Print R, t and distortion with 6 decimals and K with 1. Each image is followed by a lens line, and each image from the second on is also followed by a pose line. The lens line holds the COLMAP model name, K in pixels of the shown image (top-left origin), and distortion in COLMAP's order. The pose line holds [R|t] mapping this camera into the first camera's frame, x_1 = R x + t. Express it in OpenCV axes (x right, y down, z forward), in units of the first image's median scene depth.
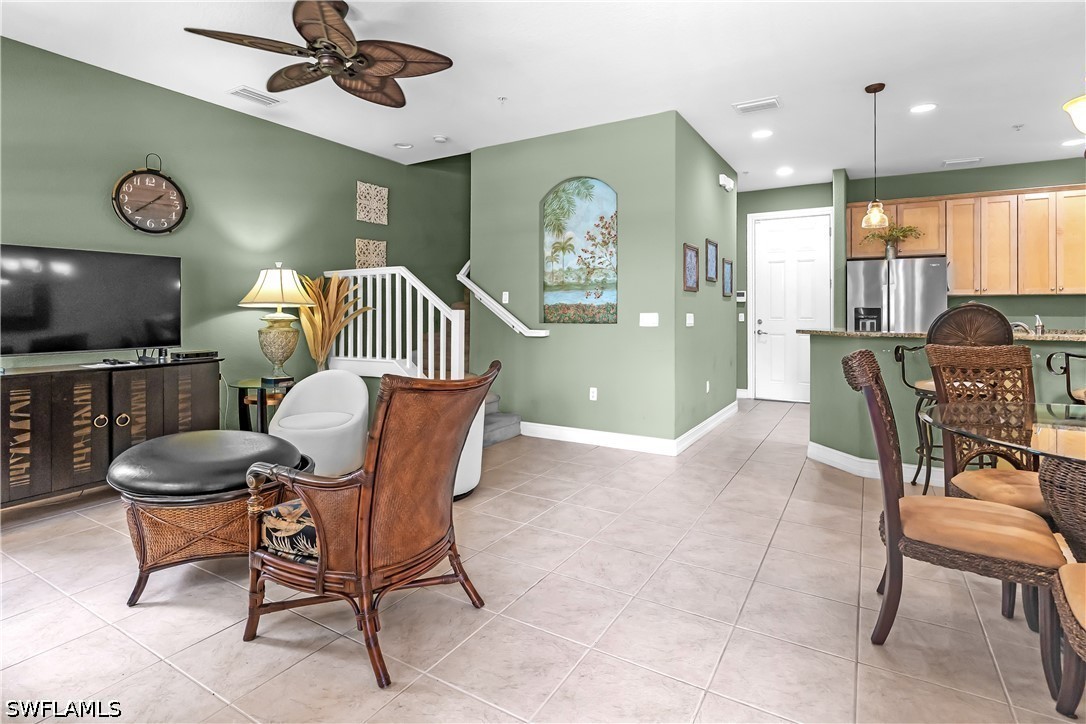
lens RADIAL K [[540.8, 0, 556.2], [0, 540.8, 305.0], [0, 0, 1]] dist [-0.002615, -0.000306]
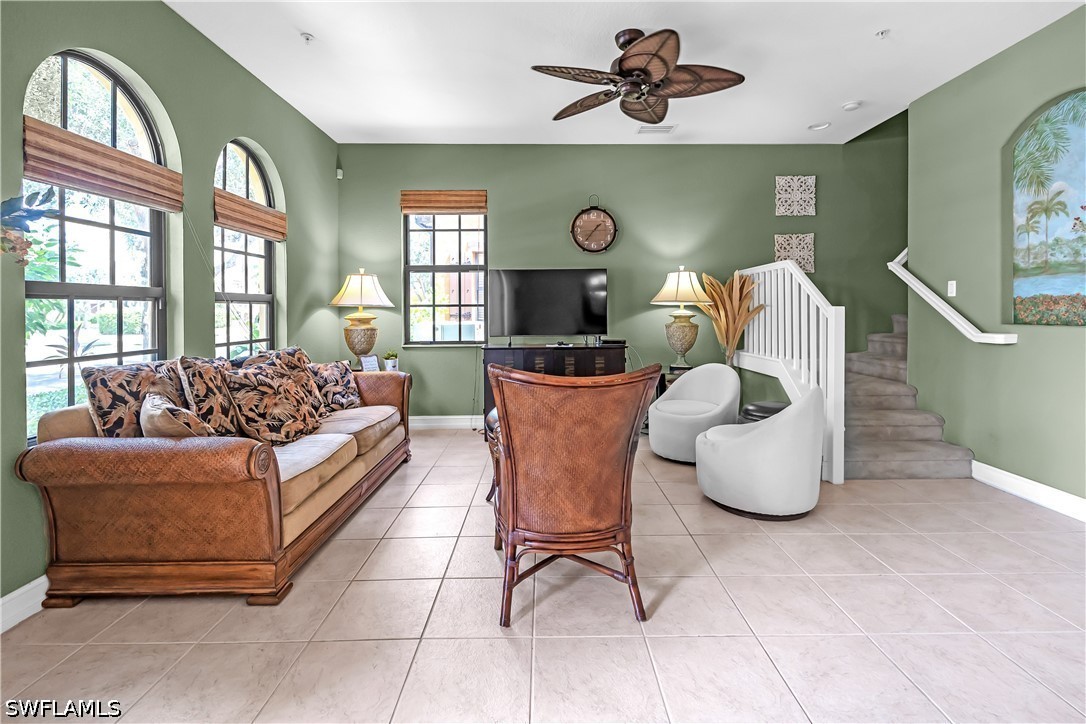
lens RADIAL K [[506.3, 0, 548.7], [0, 506.3, 310.8], [0, 0, 1]] dist [-0.002590, -0.000777]
pose [[0.512505, 0.000306, -0.858684, 0.226961], [0.015057, 0.999843, 0.009344, 0.001837], [0.858552, -0.017718, 0.512420, 0.174831]]
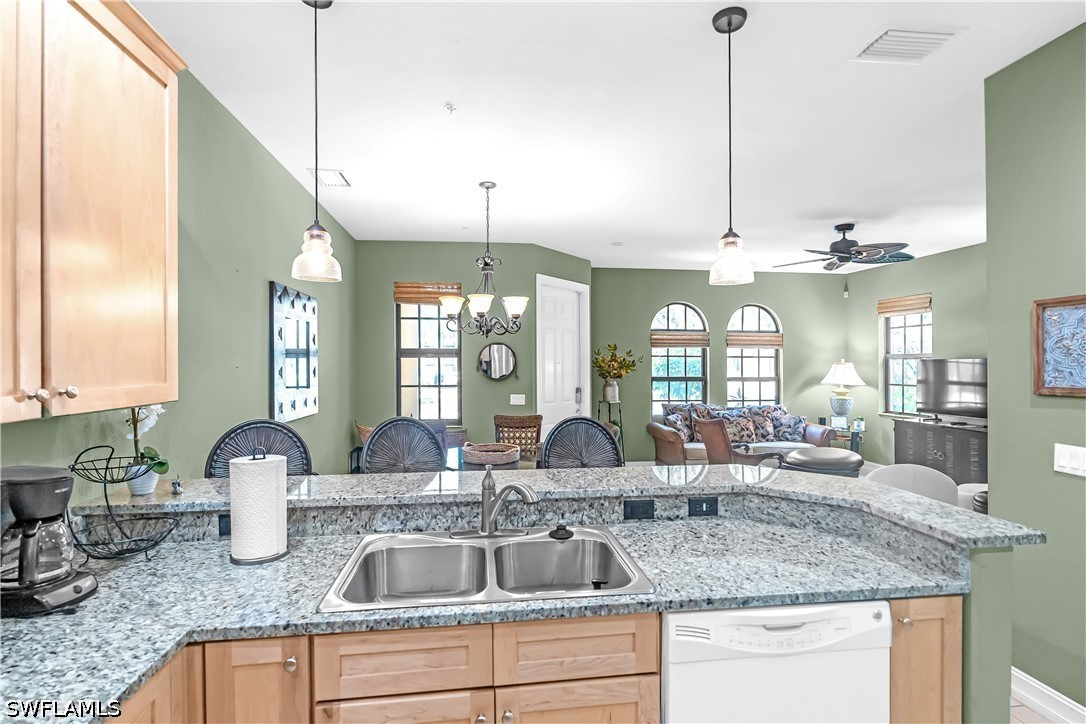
lens RADIAL K [[530.5, 0, 543.0], [0, 530.5, 362.0], [0, 0, 1]] dist [-0.001320, 0.000036]
pose [[-0.792898, -0.004591, -0.609337, 0.814077], [0.004138, 0.999908, -0.012918, -0.047699], [0.609340, -0.012764, -0.792806, 1.006038]]
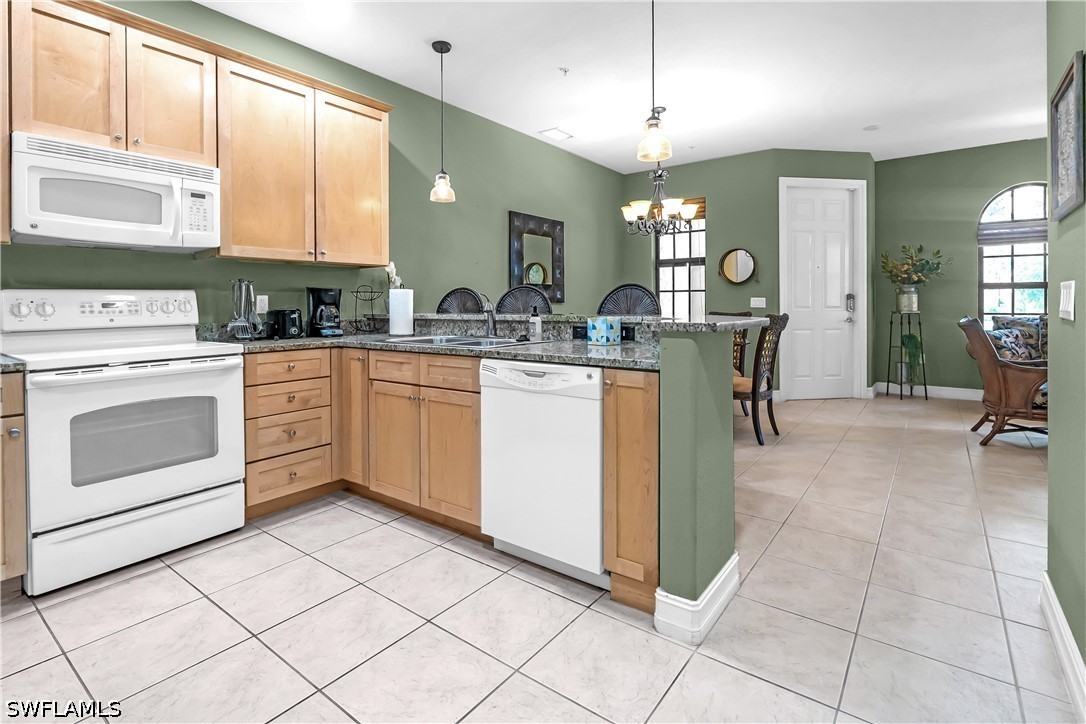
lens RADIAL K [[521.6, 0, 540.8], [0, 521.6, 306.3], [0, 0, 1]] dist [-0.003908, -0.000272]
pose [[-0.992560, 0.002297, 0.121735, 0.502690], [0.001808, 0.999990, -0.004126, 0.029658], [-0.121743, -0.003875, -0.992554, 1.273261]]
